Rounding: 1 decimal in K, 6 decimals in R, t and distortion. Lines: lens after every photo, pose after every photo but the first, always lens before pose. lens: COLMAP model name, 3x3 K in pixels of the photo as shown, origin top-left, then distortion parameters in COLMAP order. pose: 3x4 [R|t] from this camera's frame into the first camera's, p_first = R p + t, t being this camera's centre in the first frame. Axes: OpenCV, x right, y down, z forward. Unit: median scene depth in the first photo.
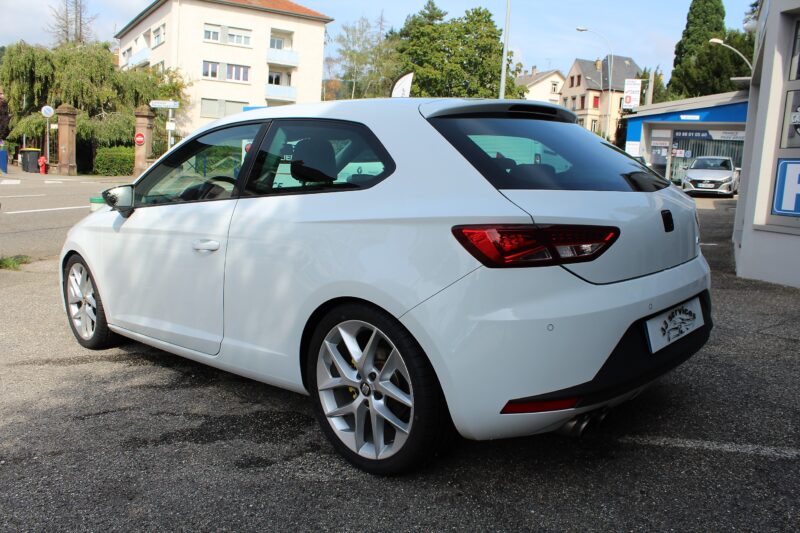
lens RADIAL K [[695.3, 0, 397.7], [0, 695.3, 323.0], [0, 0, 1]] dist [-0.125767, 0.095439]
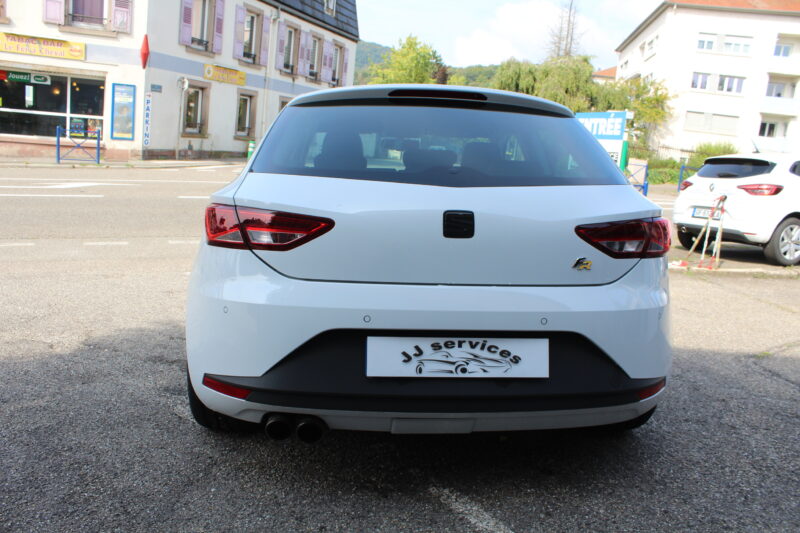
lens RADIAL K [[695.3, 0, 401.9], [0, 695.3, 323.5], [0, 0, 1]] dist [-0.125767, 0.095439]
pose [[0.712275, 0.192541, -0.674976, 0.135654], [-0.206622, 0.976547, 0.060526, -0.010983], [0.670799, 0.096353, 0.735353, 0.056549]]
